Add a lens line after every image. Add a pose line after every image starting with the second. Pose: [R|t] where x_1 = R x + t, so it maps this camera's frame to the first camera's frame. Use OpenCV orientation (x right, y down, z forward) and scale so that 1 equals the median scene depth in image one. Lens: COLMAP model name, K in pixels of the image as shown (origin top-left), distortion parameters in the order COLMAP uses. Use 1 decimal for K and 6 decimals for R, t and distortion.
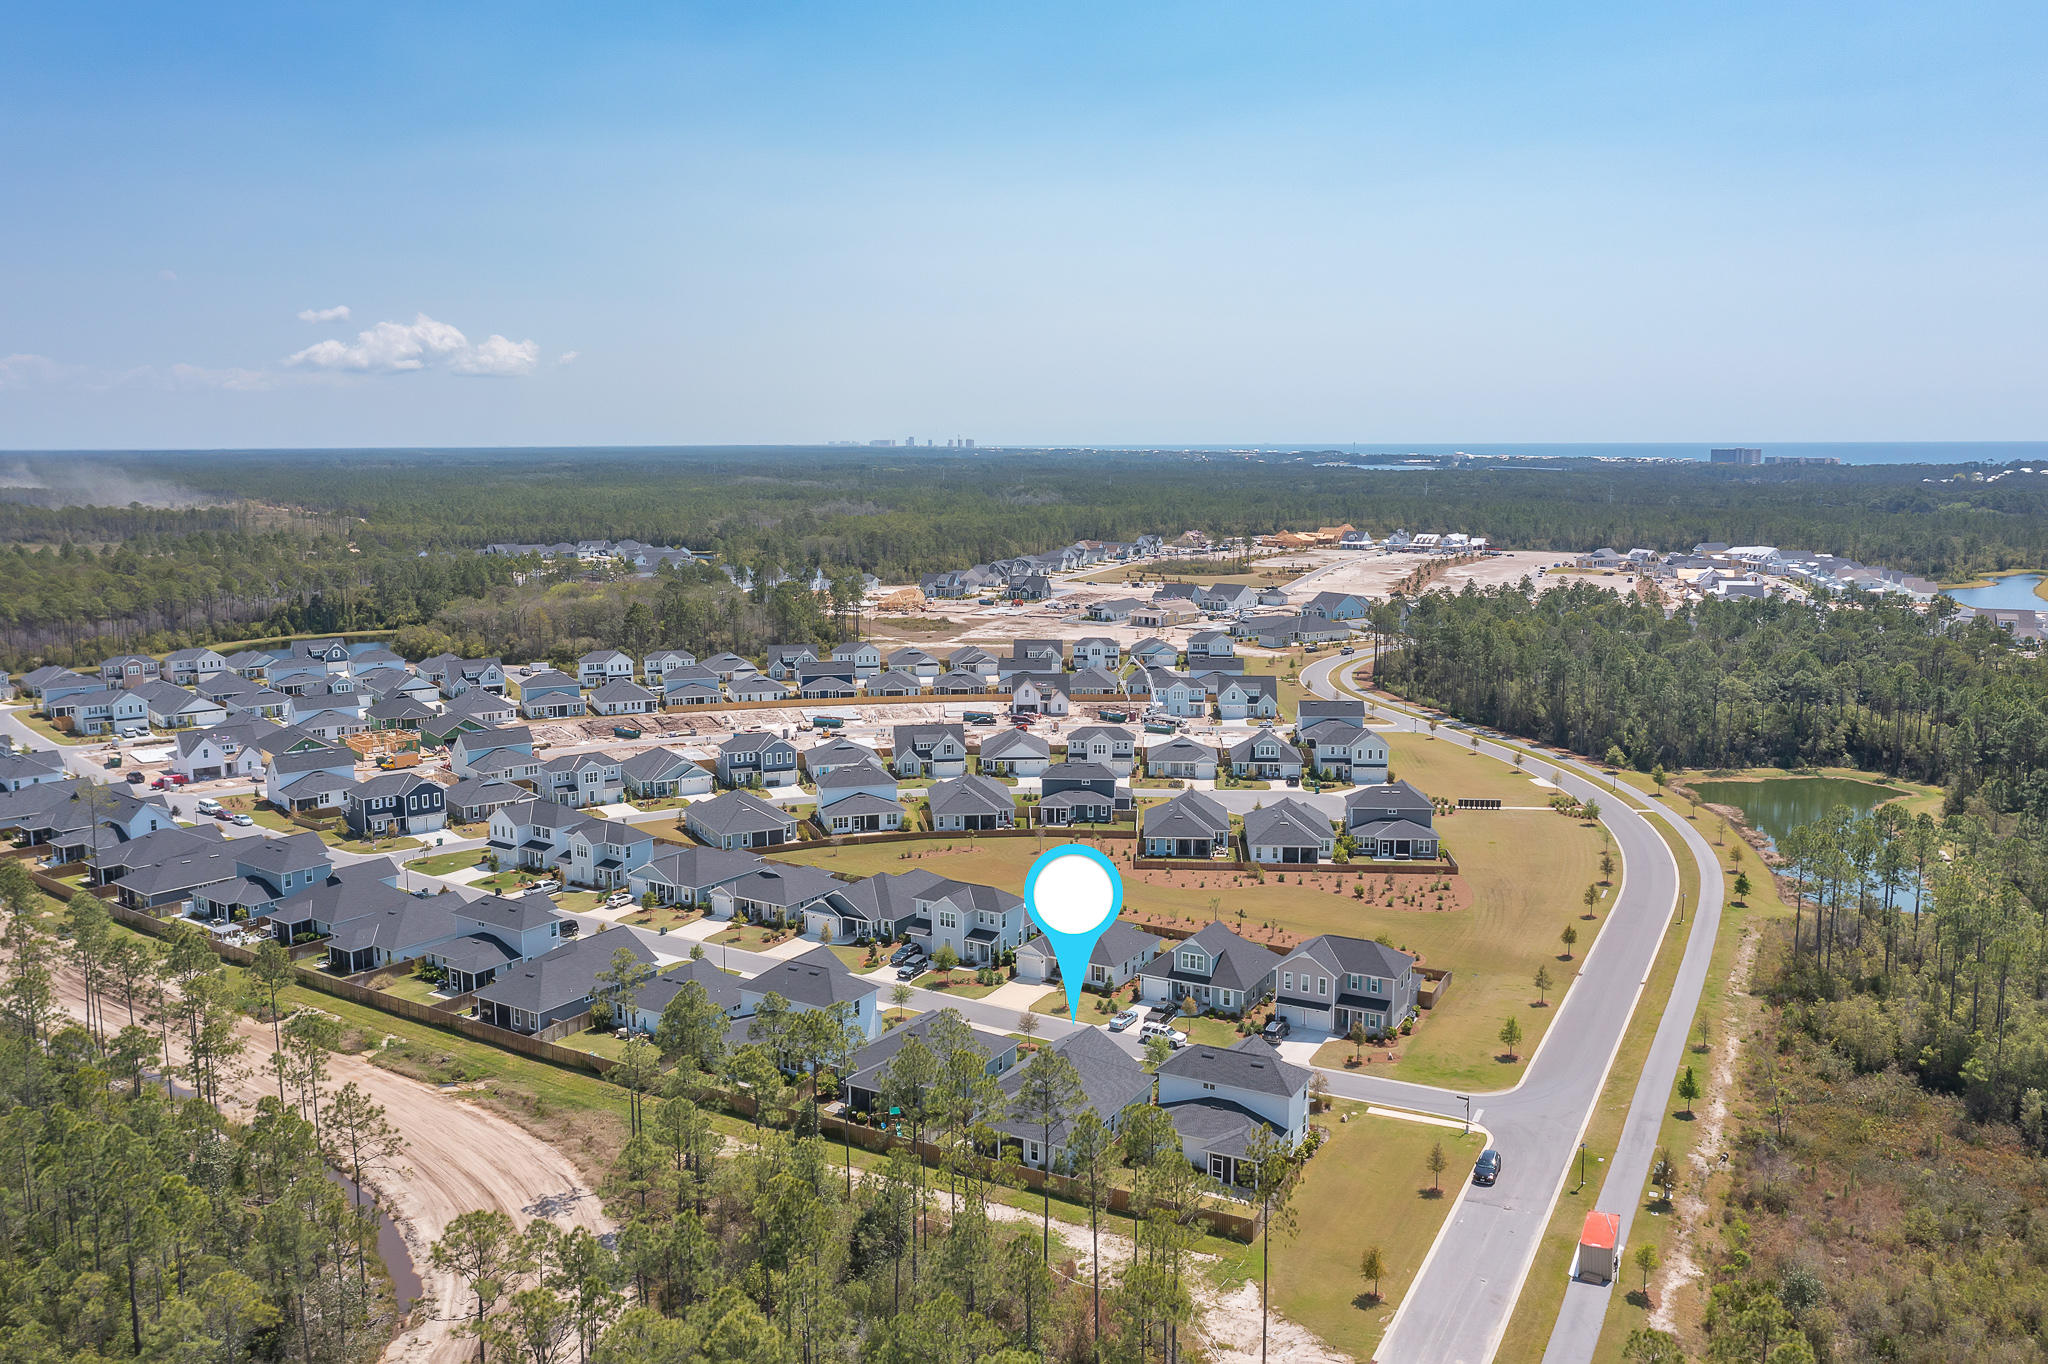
lens RADIAL K [[1511.8, 0, 1024.9], [0, 1511.8, 686.2], [0, 0, 1]] dist [-0.003287, -0.000113]
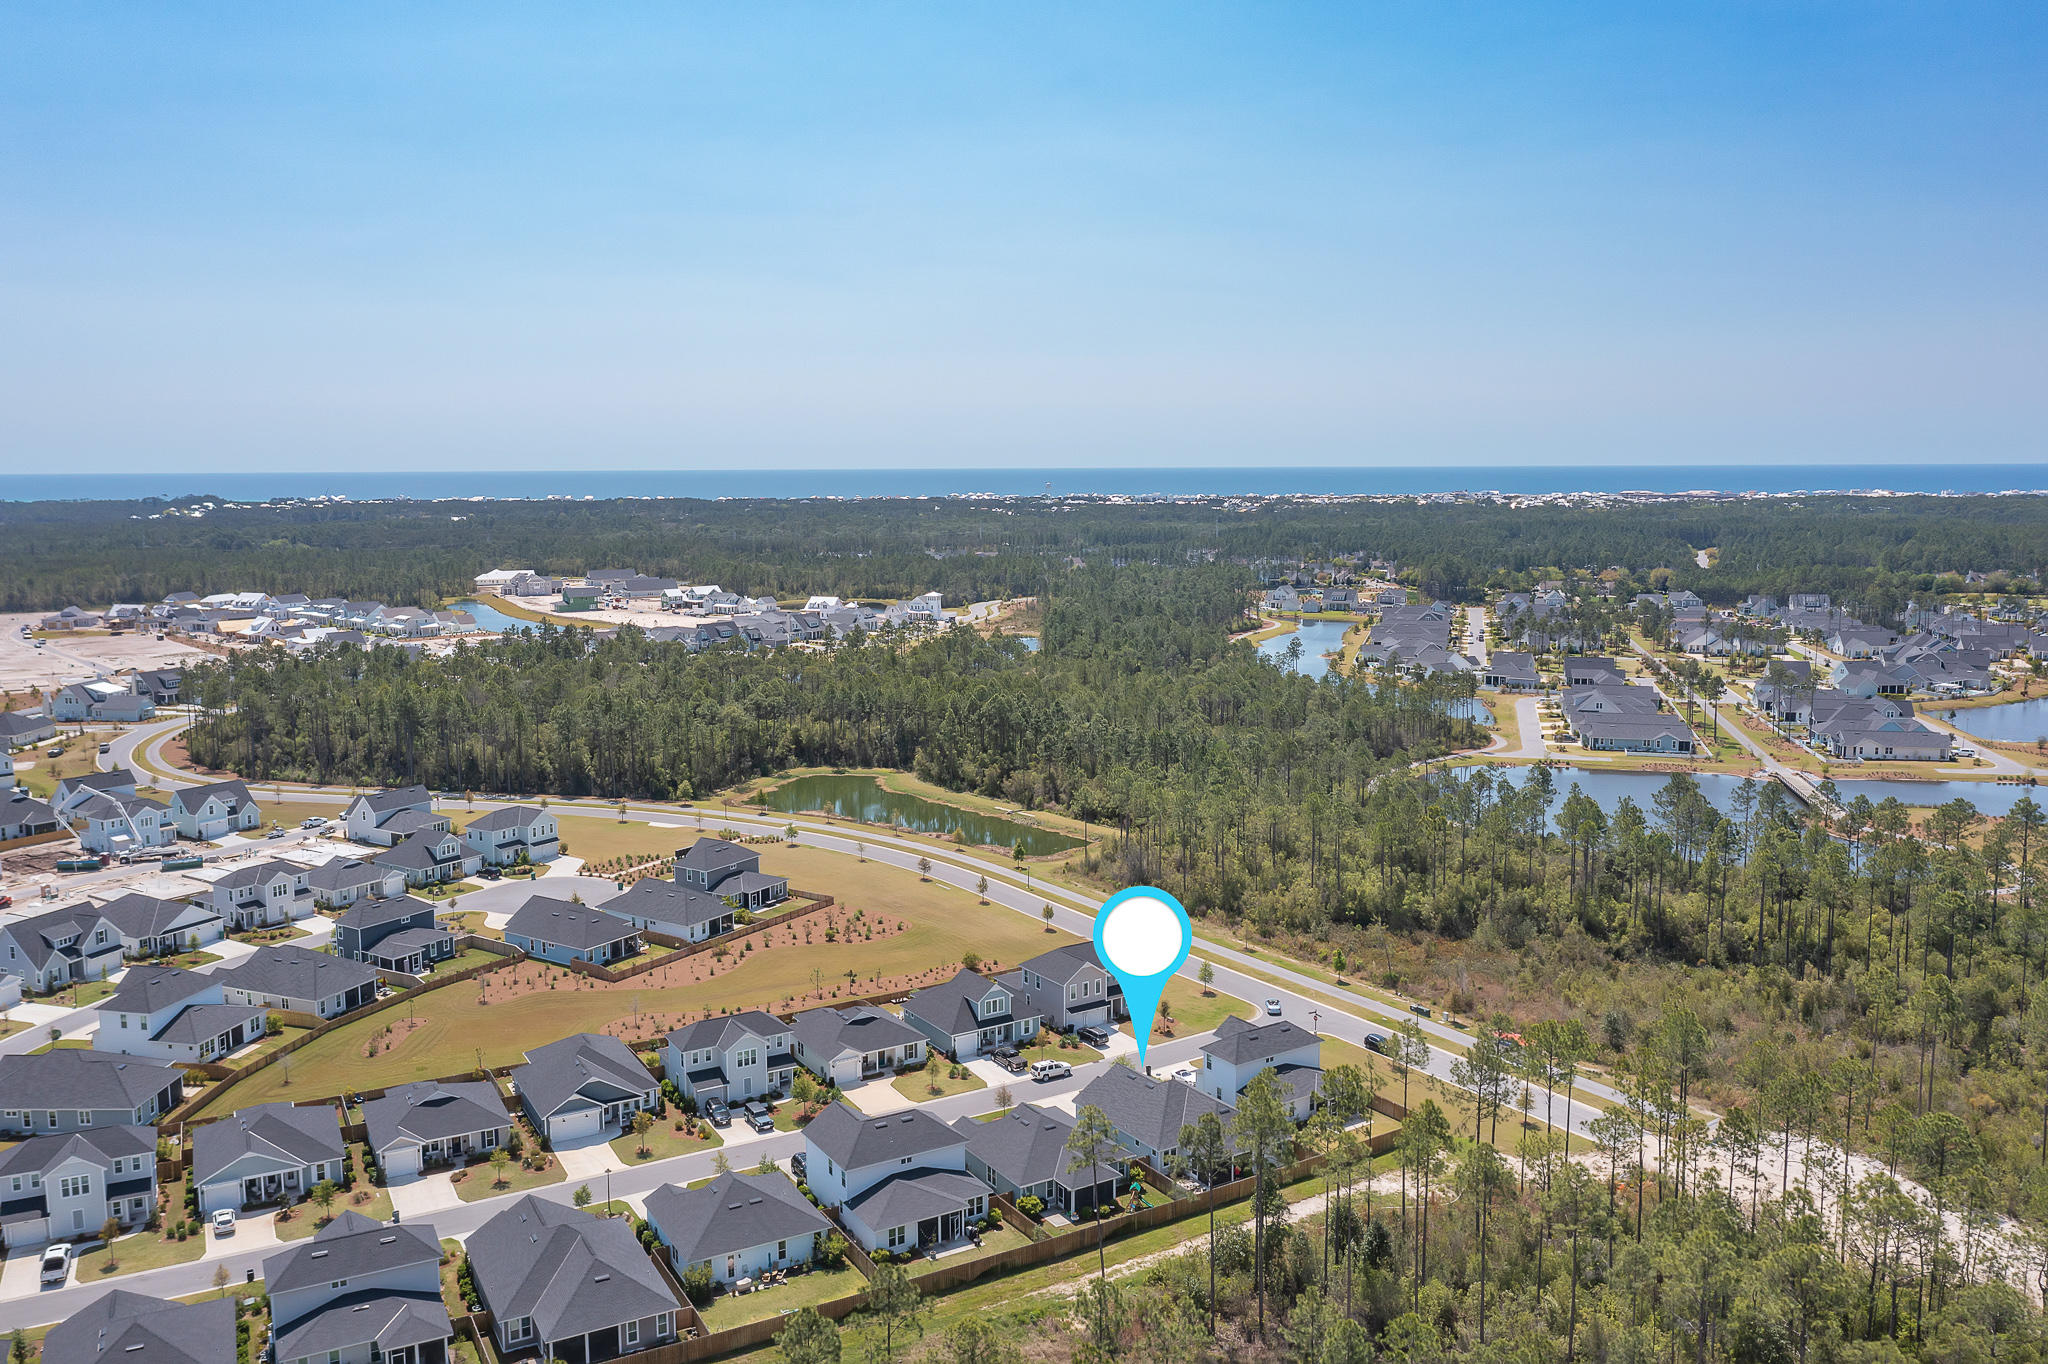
lens RADIAL K [[1644.1, 0, 1017.9], [0, 1644.1, 678.2], [0, 0, 1]] dist [-0.004408, 0.000425]
pose [[0.504485, -0.112669, 0.856038, -0.462075], [0.145561, 0.988357, 0.044301, -0.047603], [-0.851062, 0.102257, 0.515012, 0.222542]]
